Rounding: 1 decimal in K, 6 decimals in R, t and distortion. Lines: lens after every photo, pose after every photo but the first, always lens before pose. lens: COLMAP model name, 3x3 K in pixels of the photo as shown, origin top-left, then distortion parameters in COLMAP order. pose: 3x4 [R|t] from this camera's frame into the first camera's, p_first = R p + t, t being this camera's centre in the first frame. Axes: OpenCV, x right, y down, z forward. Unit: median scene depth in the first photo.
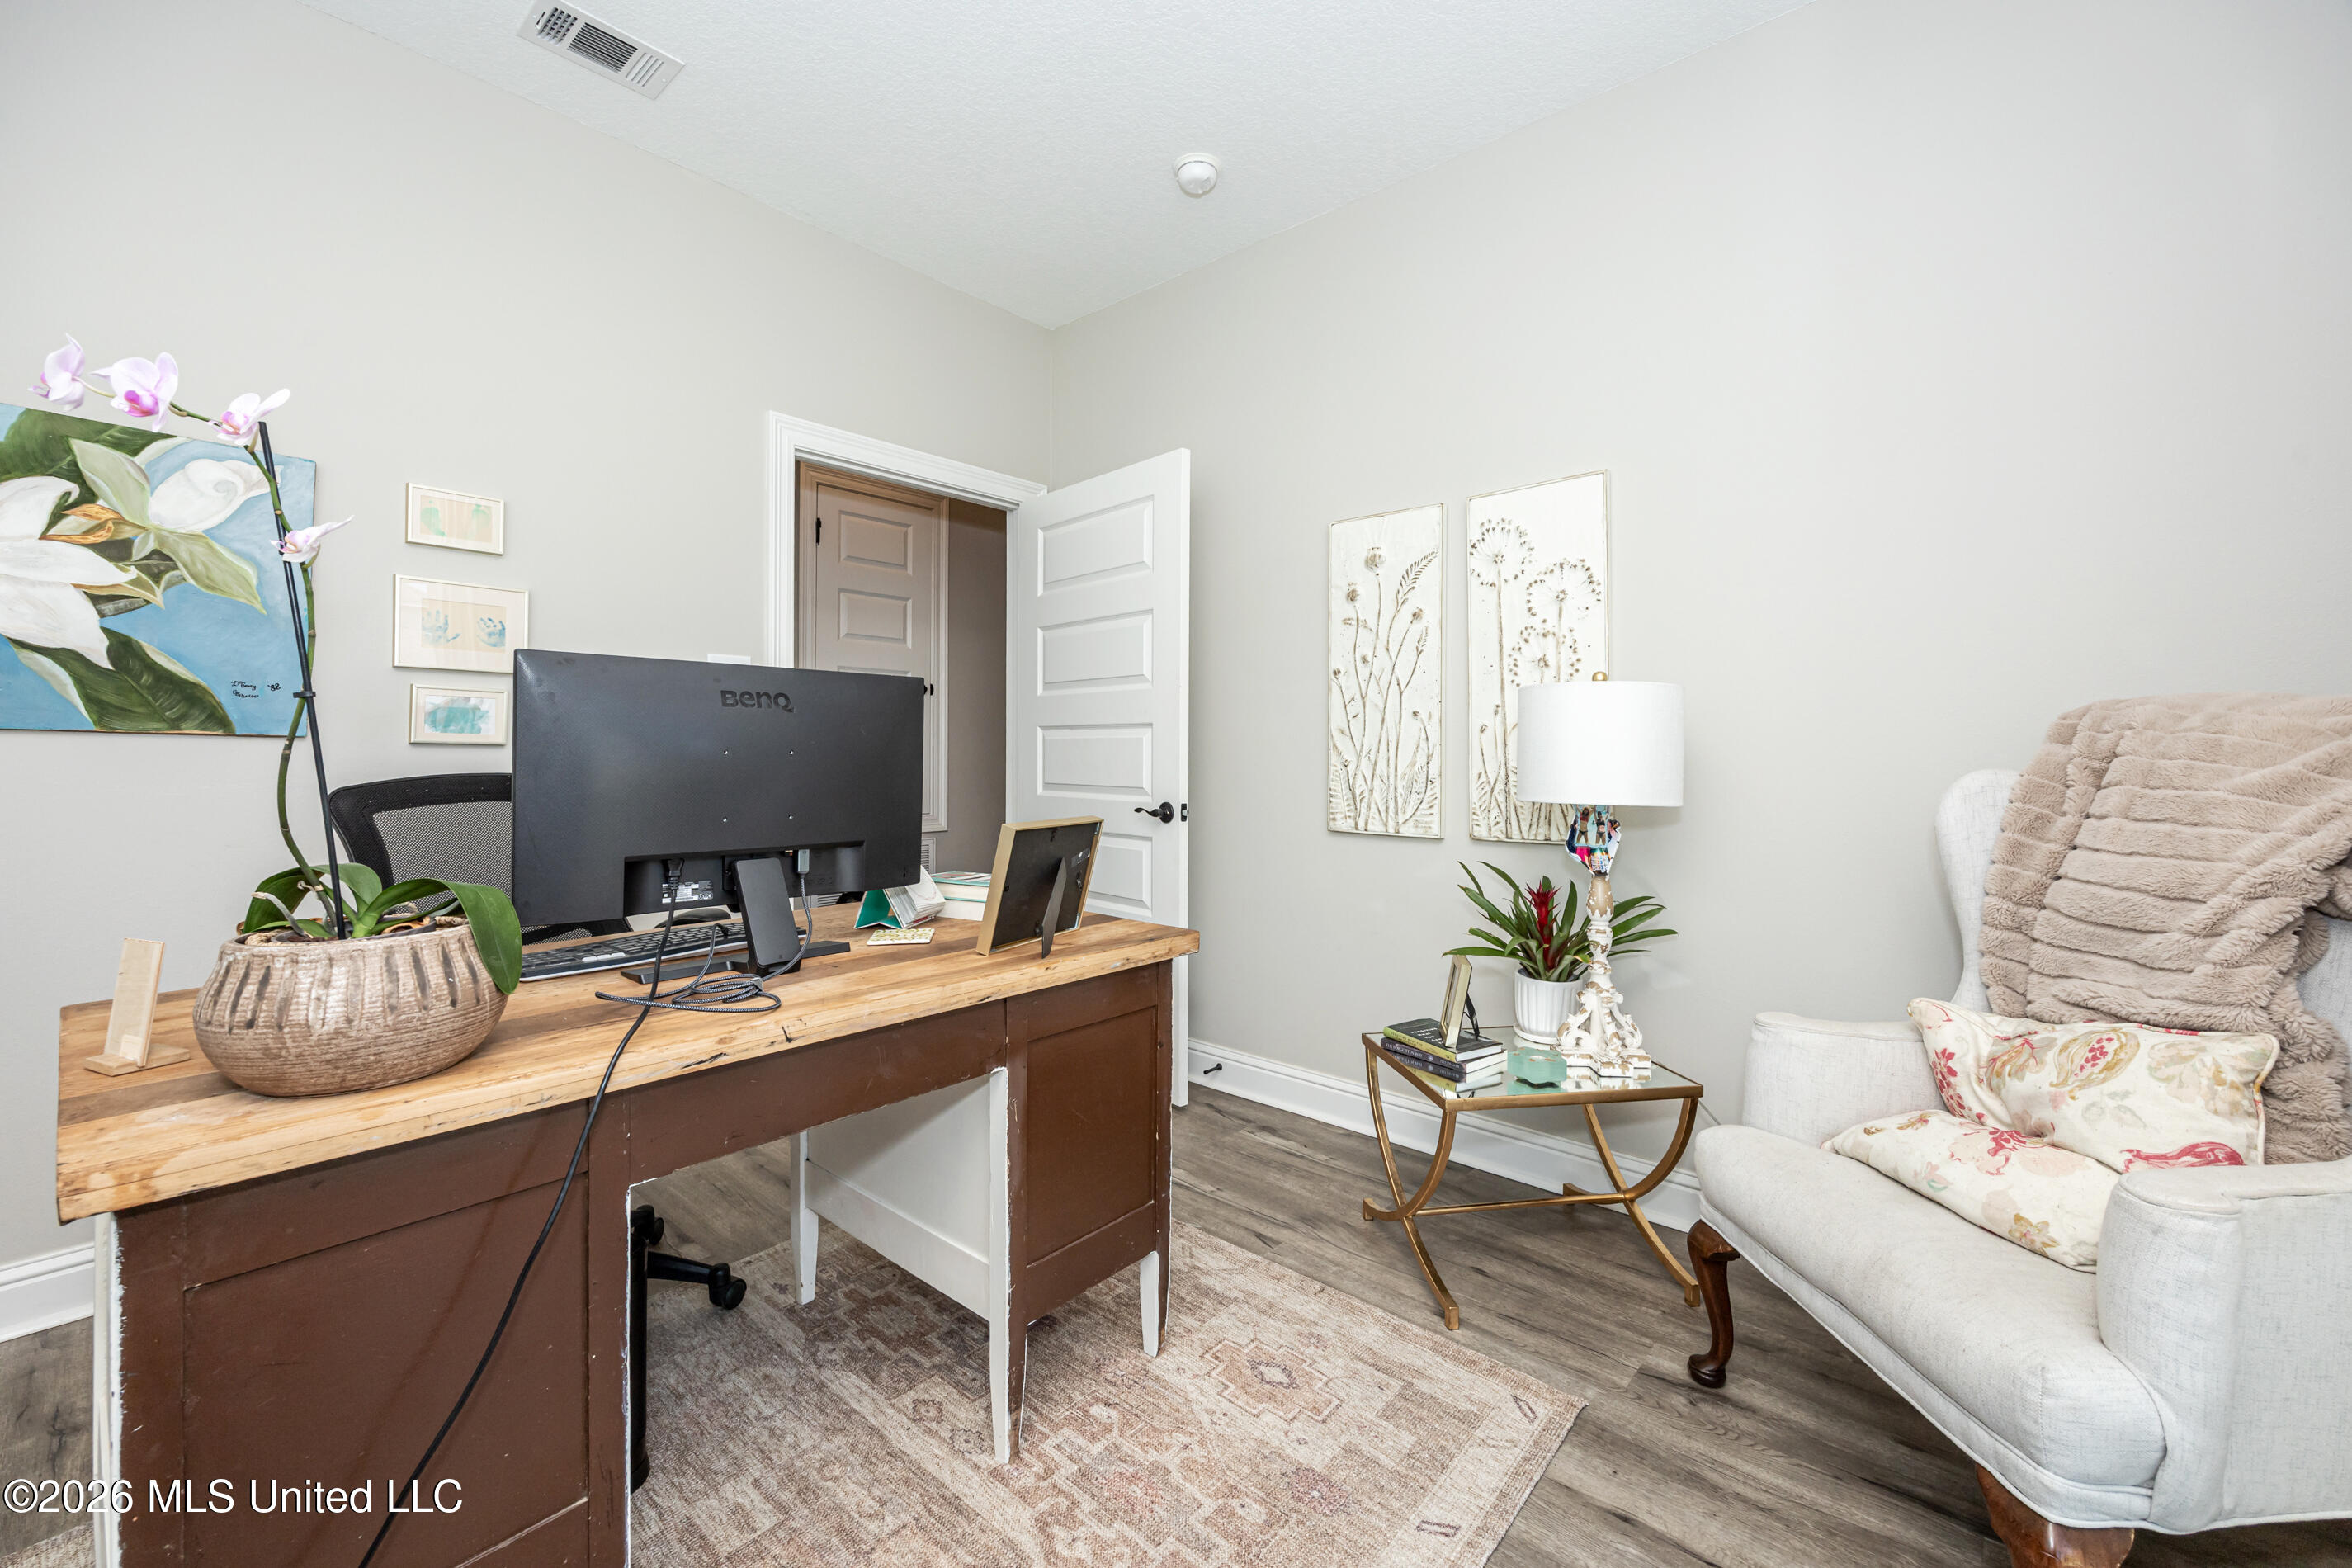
lens RADIAL K [[929.4, 0, 1169.3], [0, 929.4, 755.1], [0, 0, 1]] dist [0.000576, -0.000093]
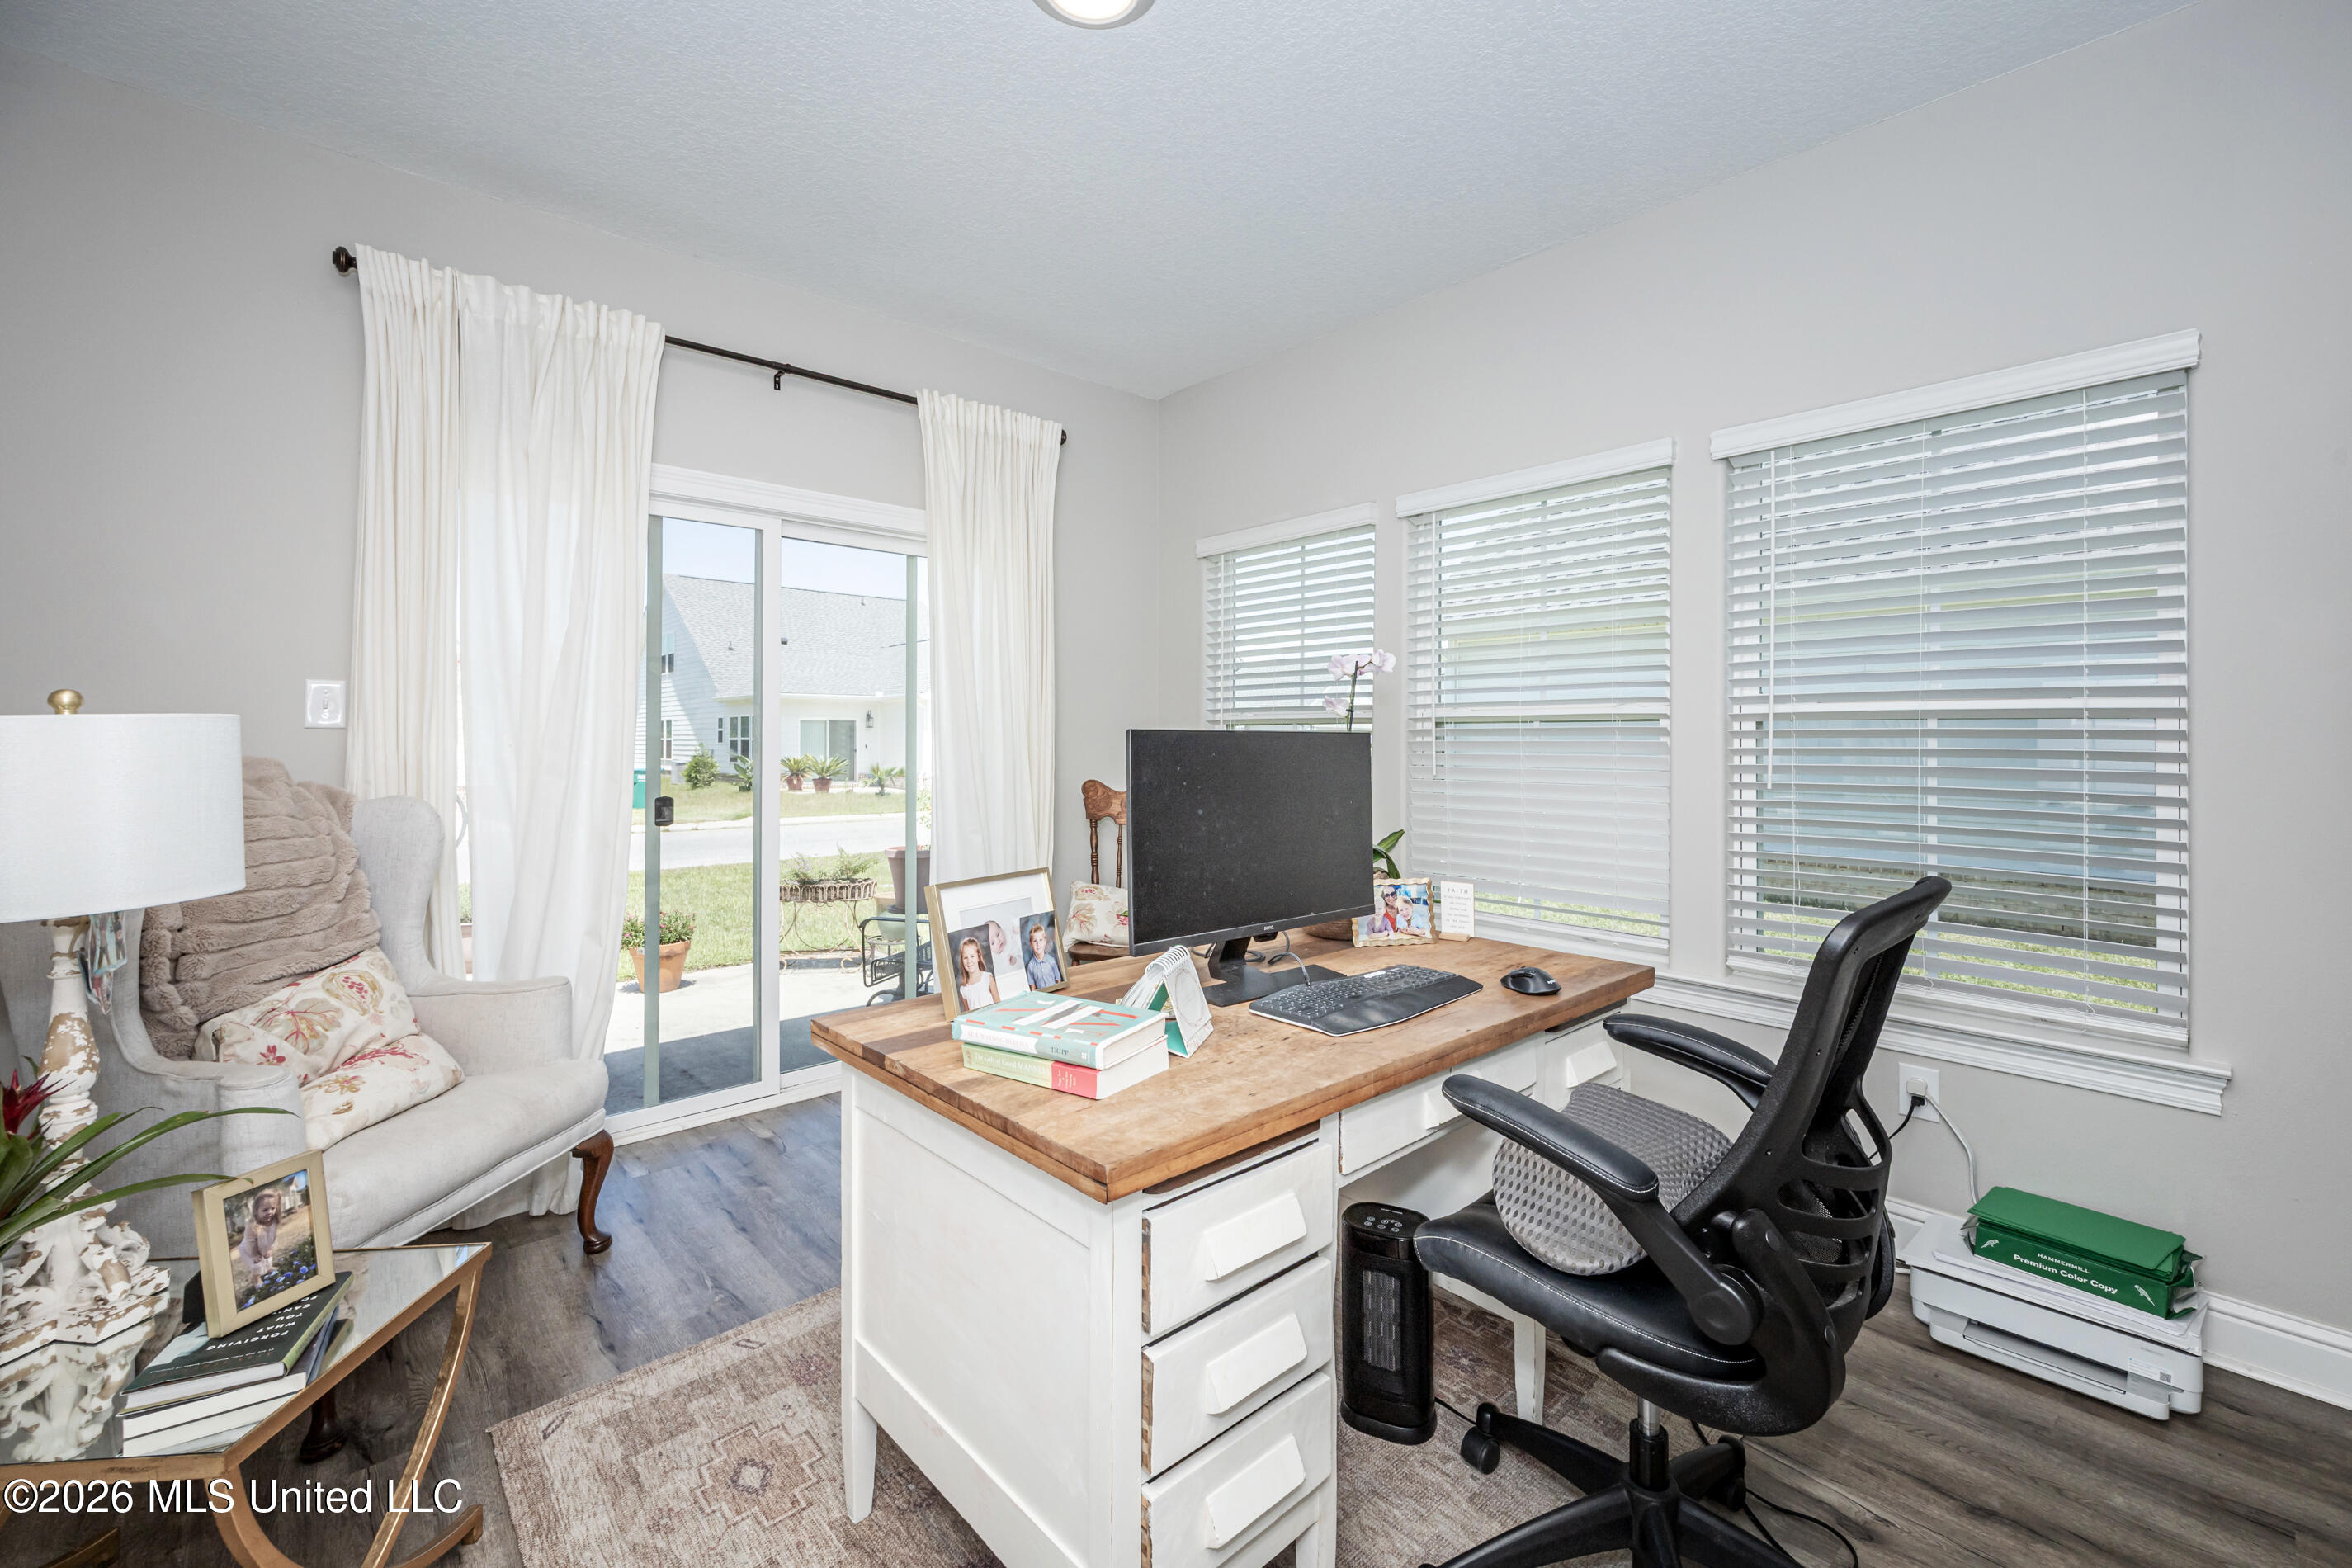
lens RADIAL K [[929.4, 0, 1169.3], [0, 929.4, 755.1], [0, 0, 1]] dist [0.000576, -0.000093]
pose [[-0.992588, -0.007587, 0.121289, -0.406753], [-0.006611, 0.999942, 0.008455, -0.069309], [-0.121346, 0.007590, -0.992581, 1.839380]]
